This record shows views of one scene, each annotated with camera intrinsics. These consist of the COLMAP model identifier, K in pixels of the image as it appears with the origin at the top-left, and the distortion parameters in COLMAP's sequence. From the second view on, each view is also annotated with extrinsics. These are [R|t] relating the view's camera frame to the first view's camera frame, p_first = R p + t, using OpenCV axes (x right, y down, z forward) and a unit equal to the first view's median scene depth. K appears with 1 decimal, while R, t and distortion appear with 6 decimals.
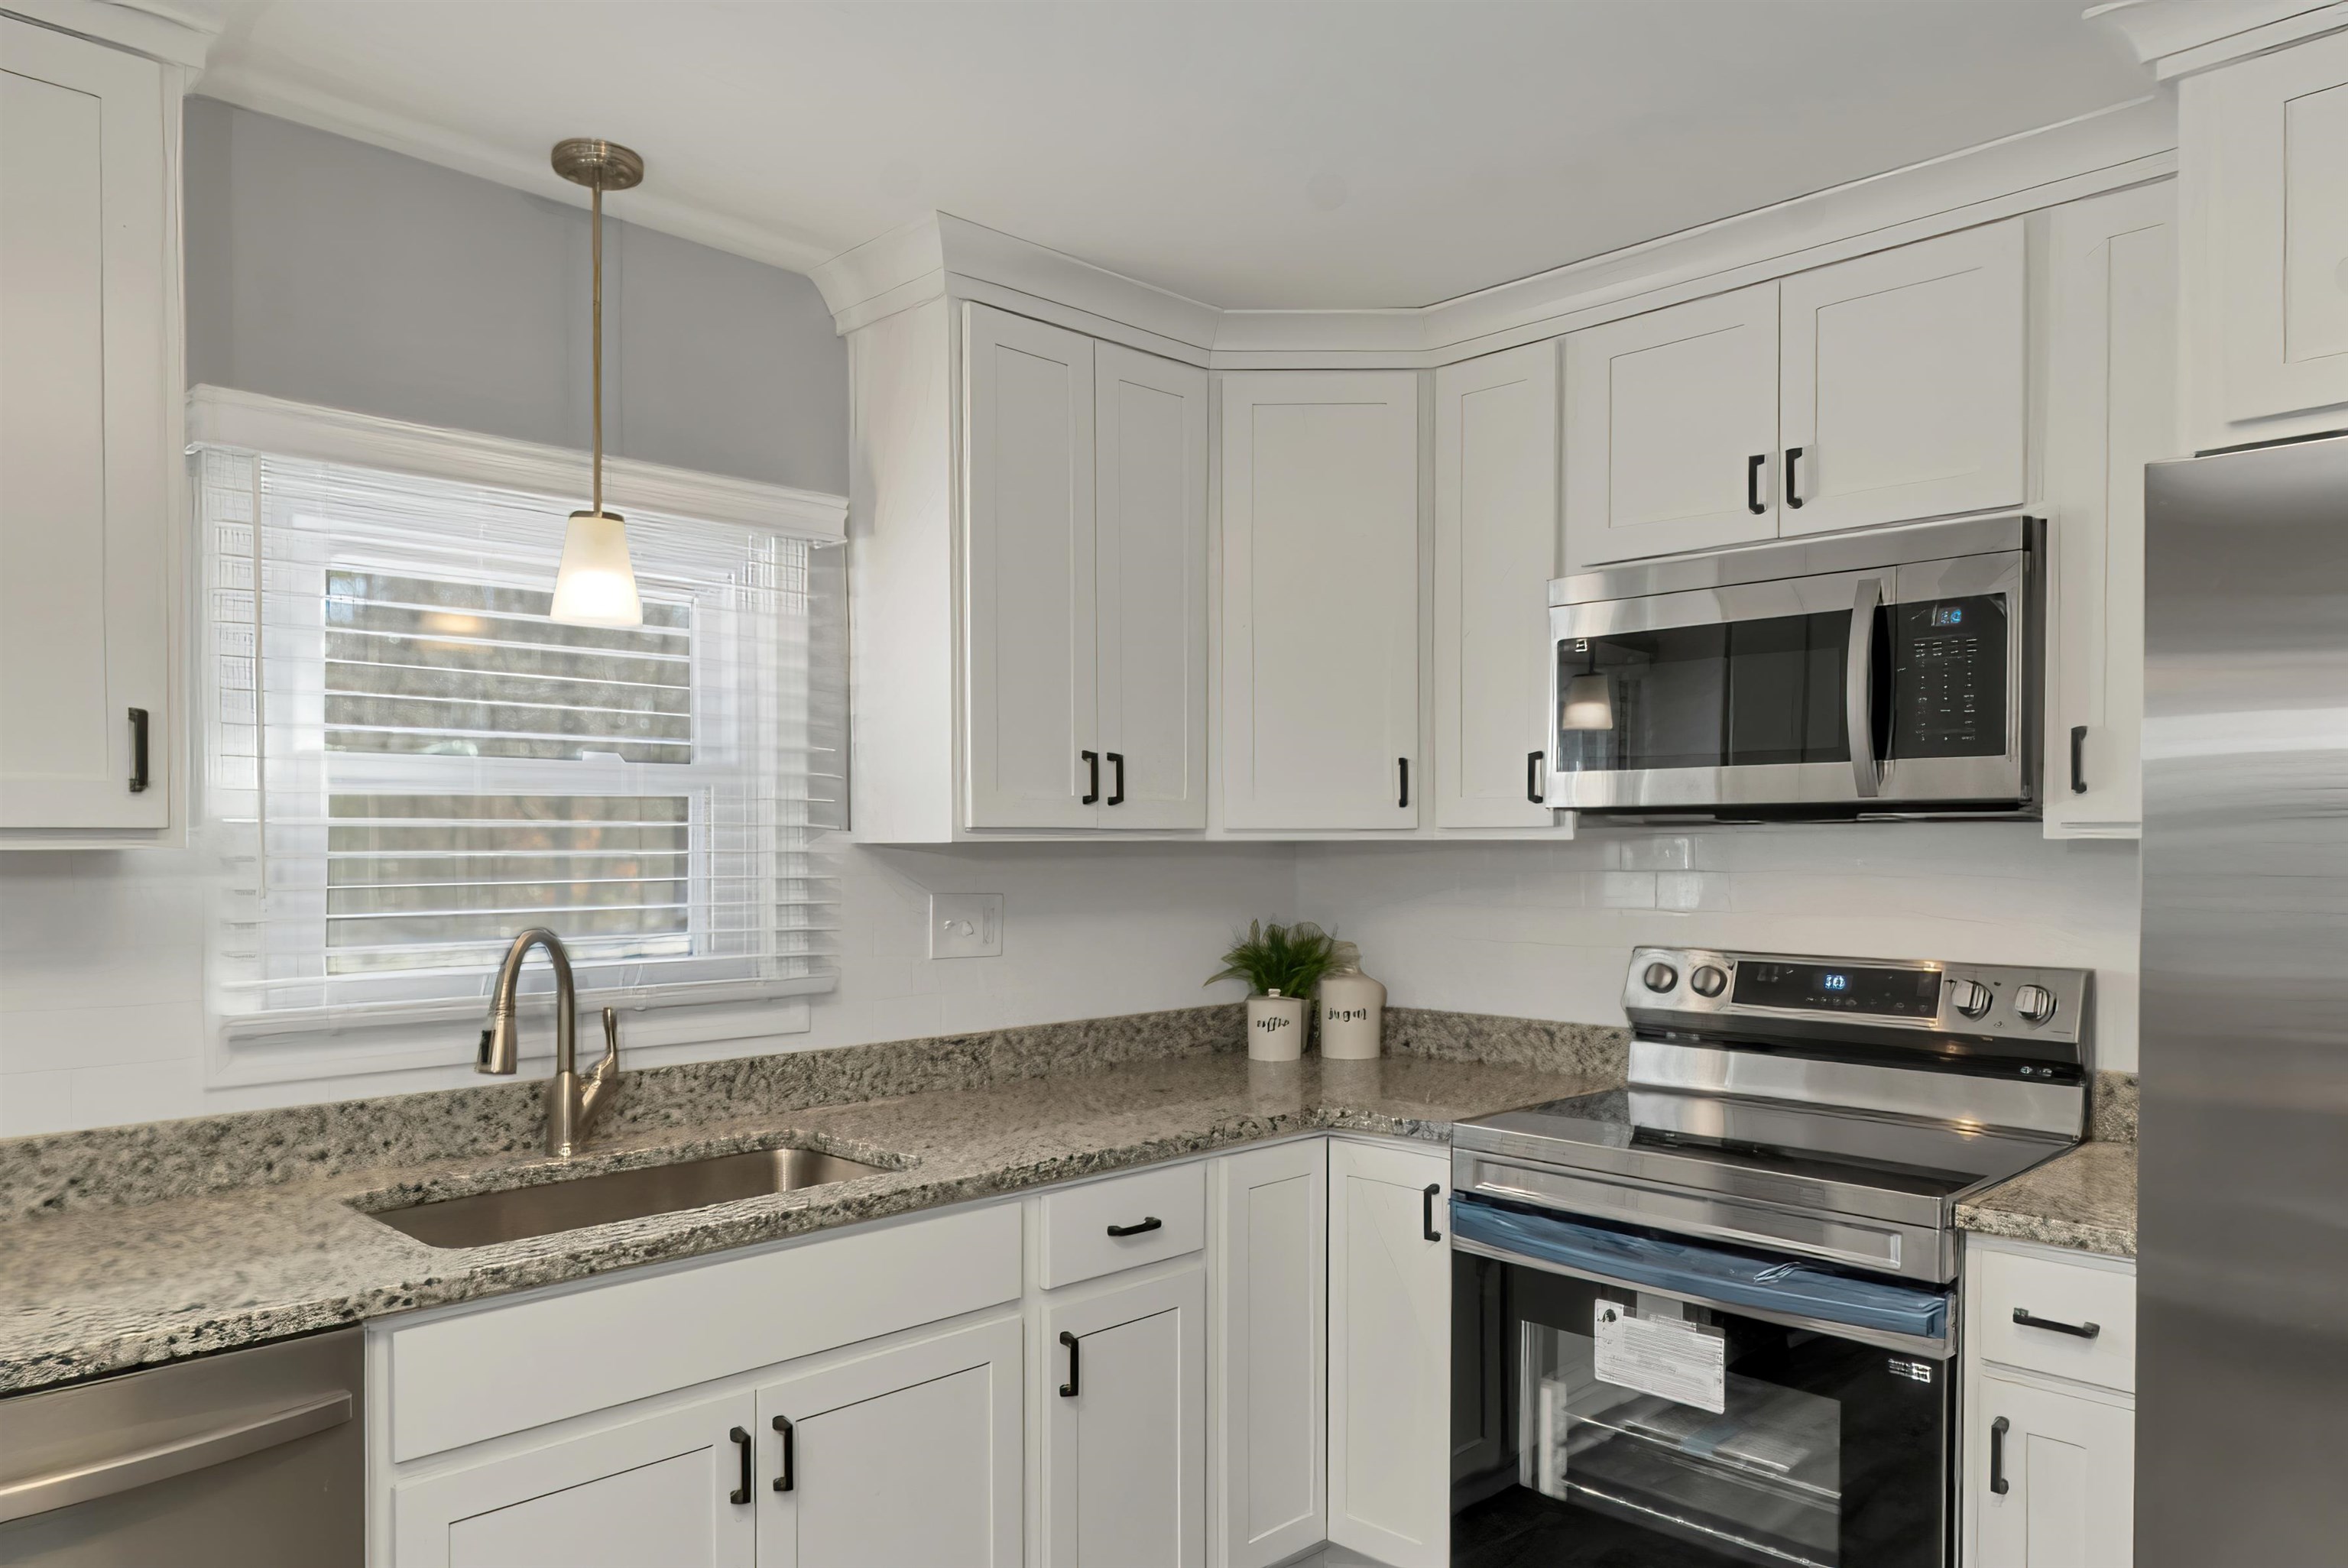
lens RADIAL K [[1571.0, 0, 1168.1], [0, 1571.0, 863.3], [0, 0, 1]] dist [0.001578, -0.000184]
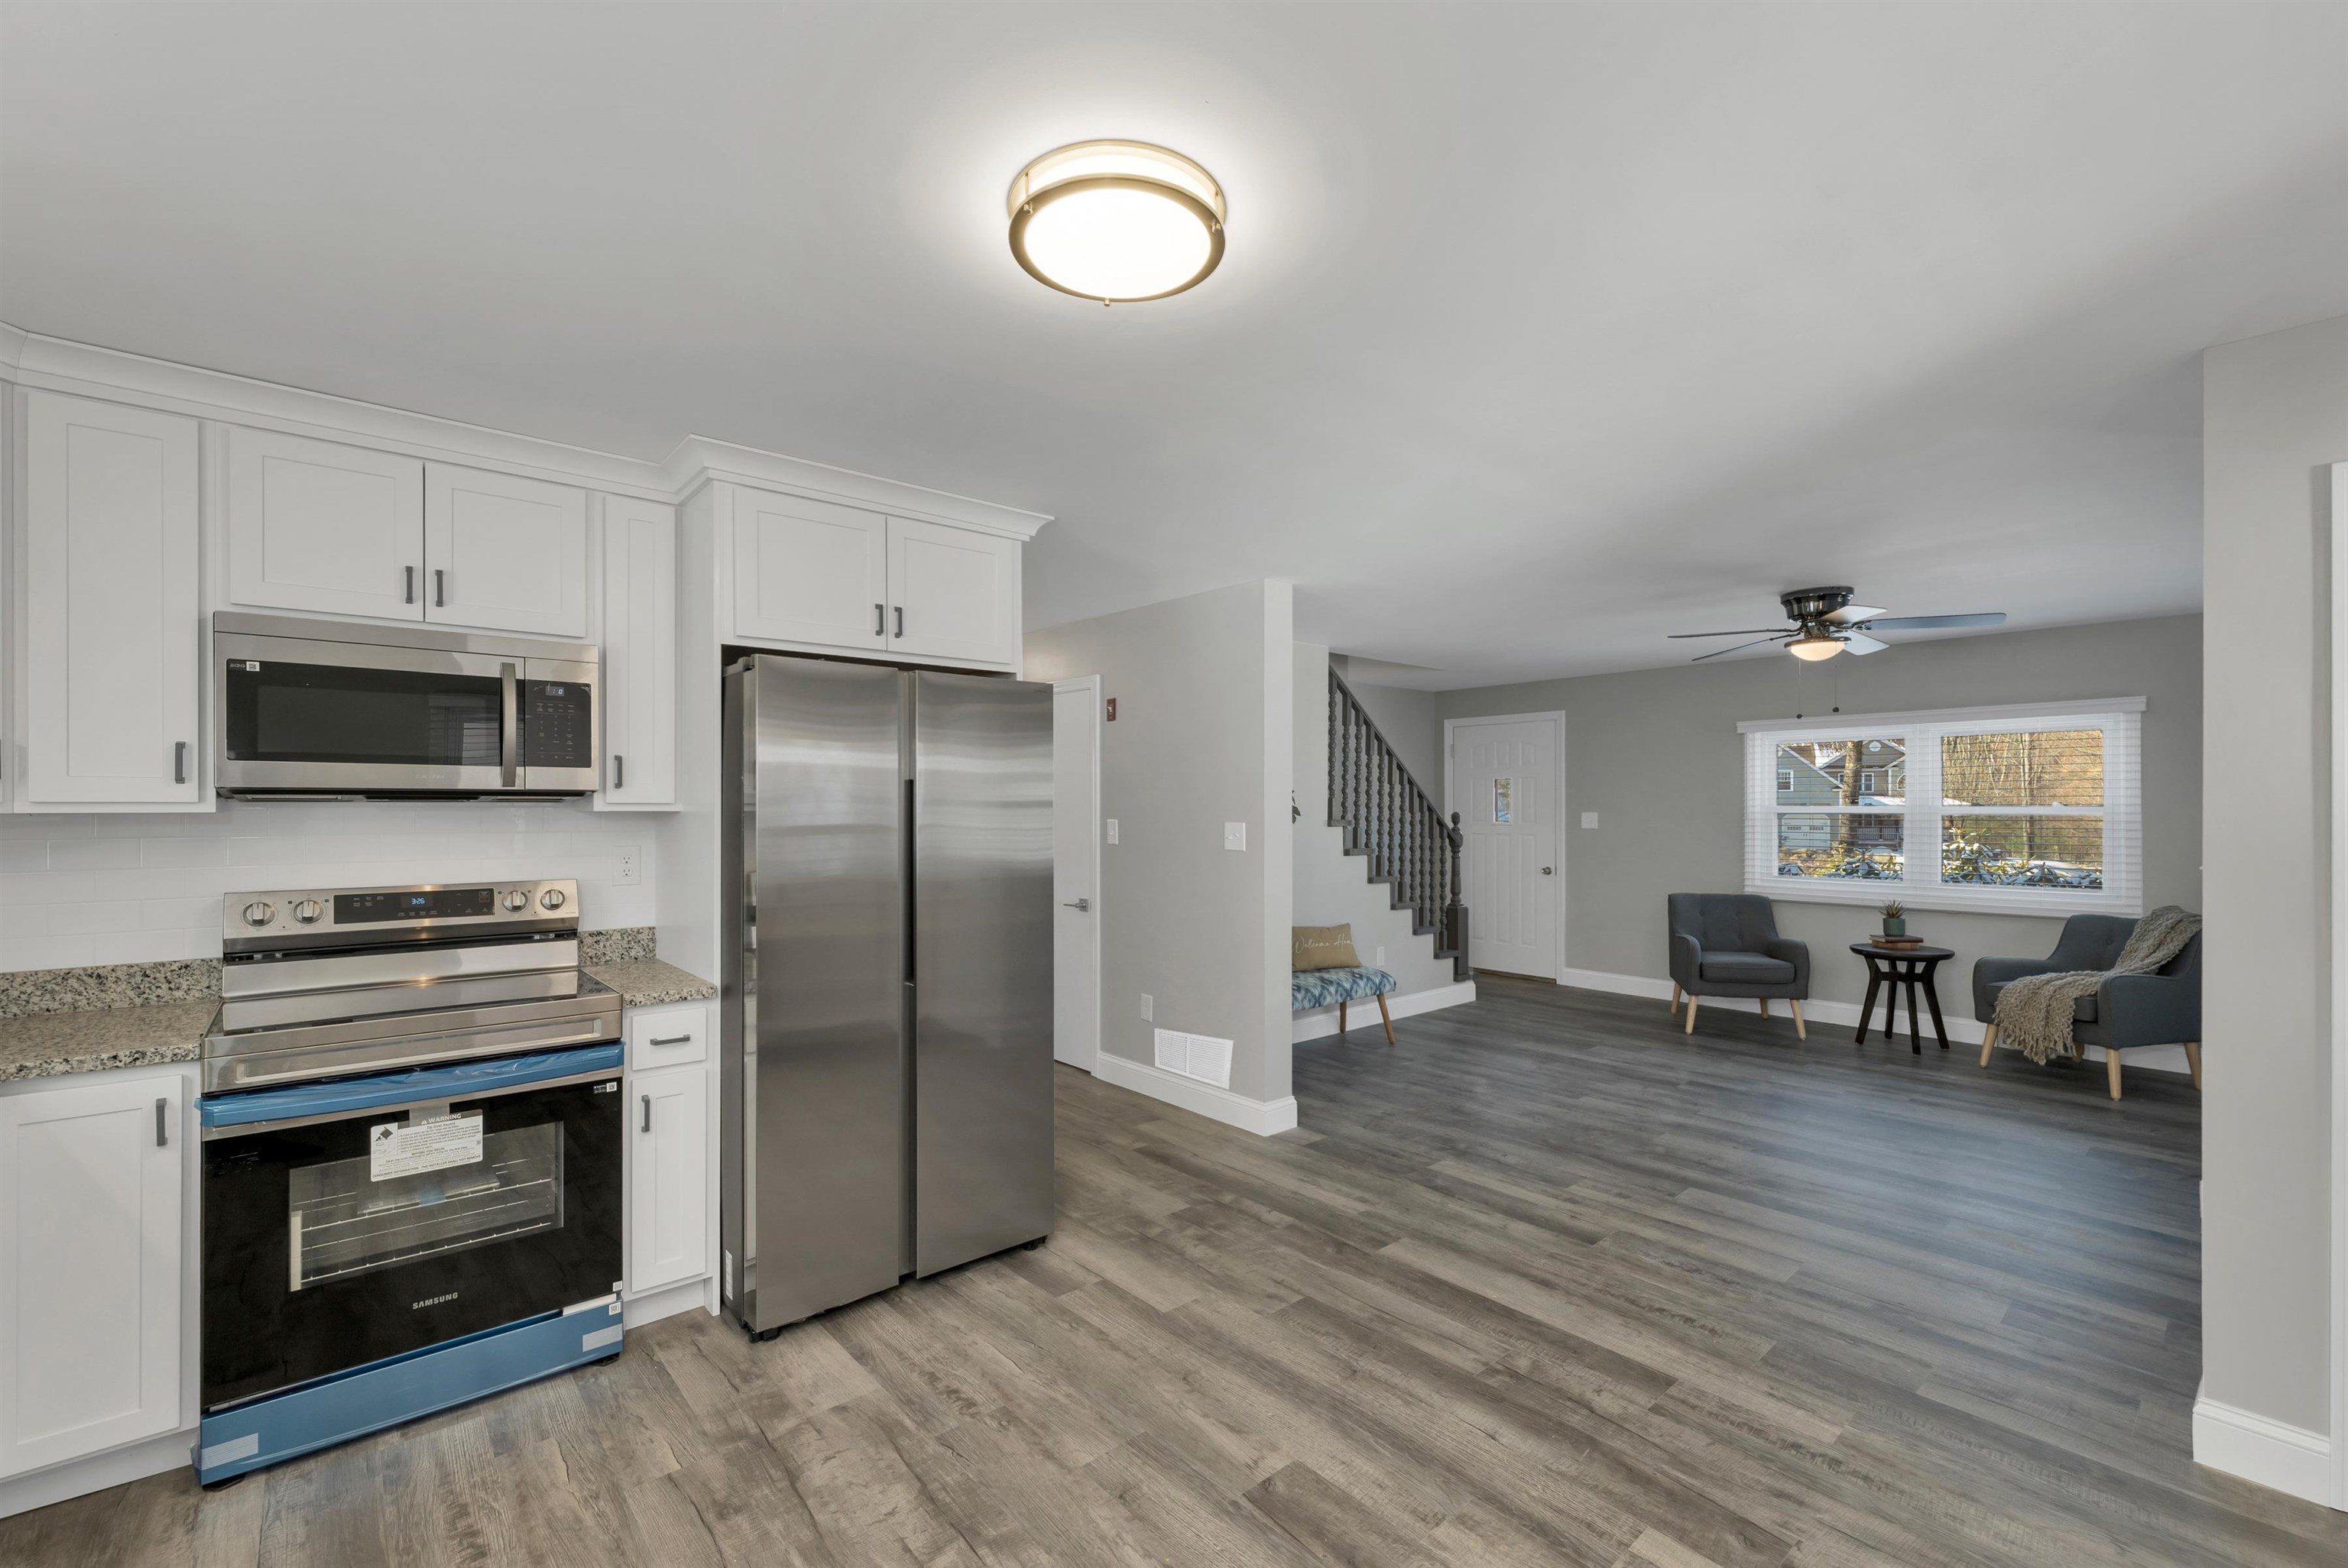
lens RADIAL K [[990.3, 0, 1173.0], [0, 990.3, 804.4], [0, 0, 1]] dist [0.001150, 0.000110]
pose [[0.065698, 0.003711, 0.997833, -0.552520], [0.017260, 0.999839, -0.004855, -0.004582], [-0.997690, 0.017542, 0.065623, 0.177951]]
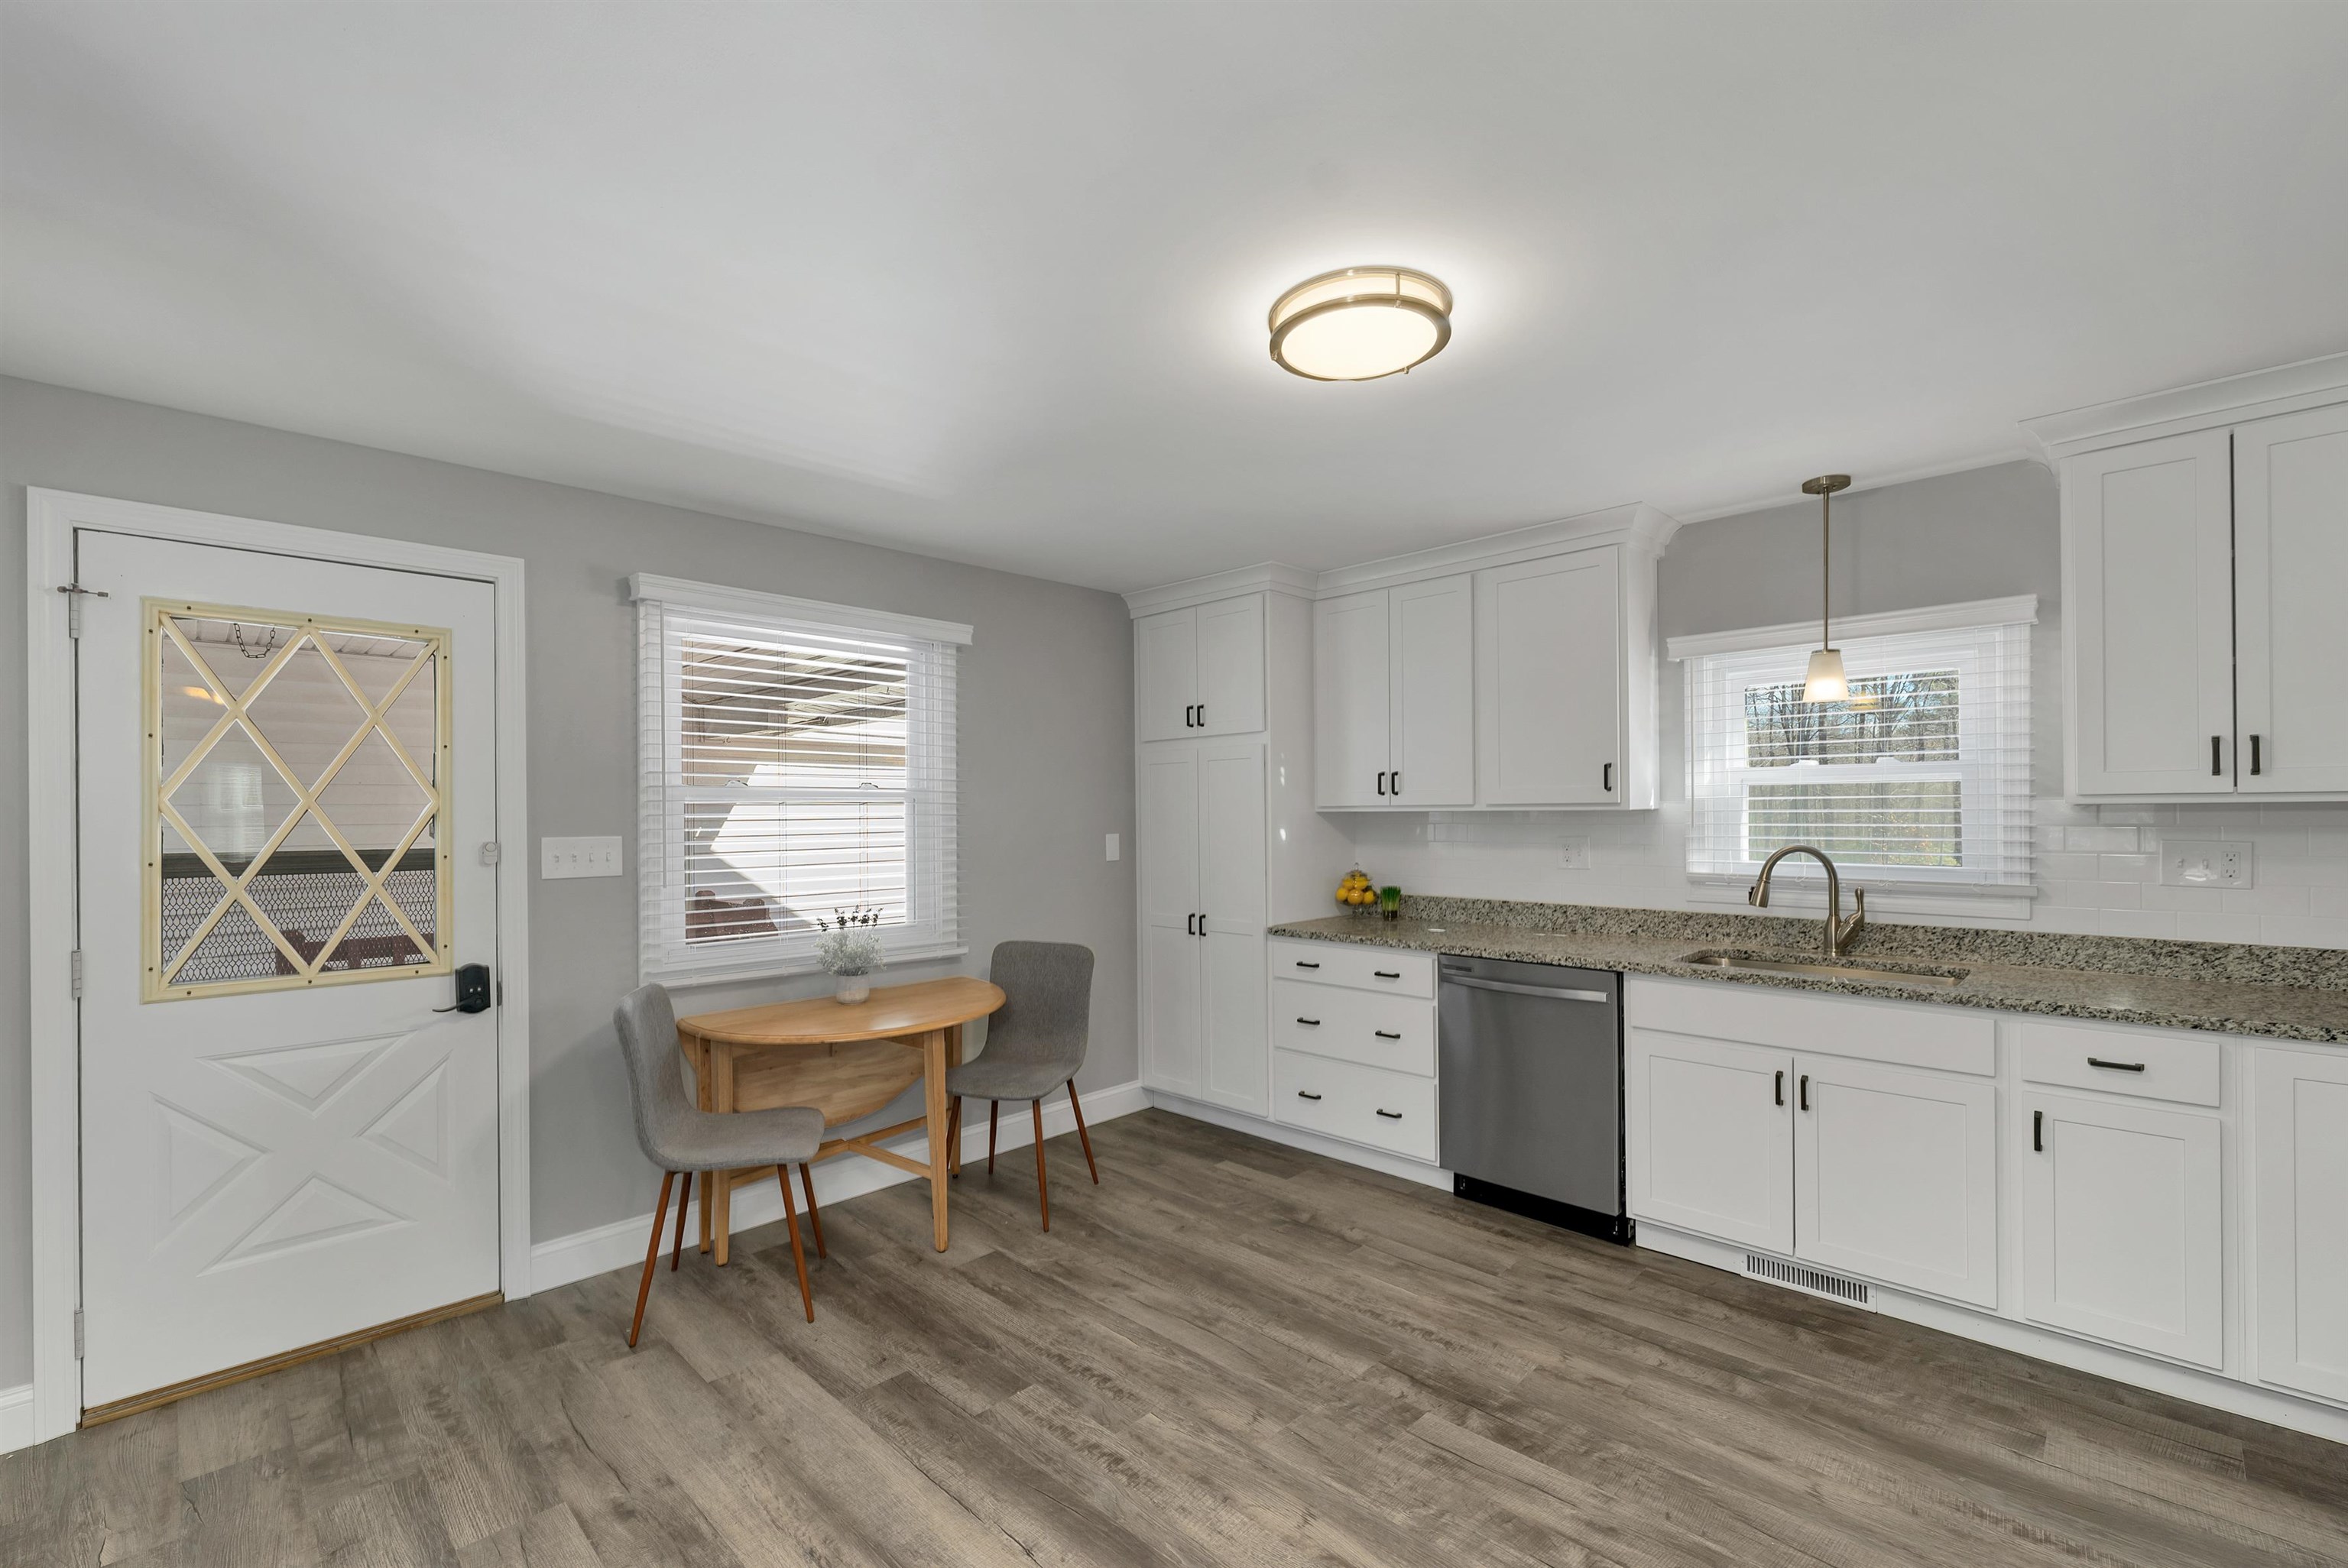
lens RADIAL K [[997.1, 0, 1171.4], [0, 997.1, 811.6], [0, 0, 1]] dist [-0.001404, 0.000082]
pose [[0.007461, 0.001107, -0.999972, 0.869605], [-0.005898, 0.999982, 0.001063, -0.002284], [0.999955, 0.005890, 0.007468, 0.100474]]
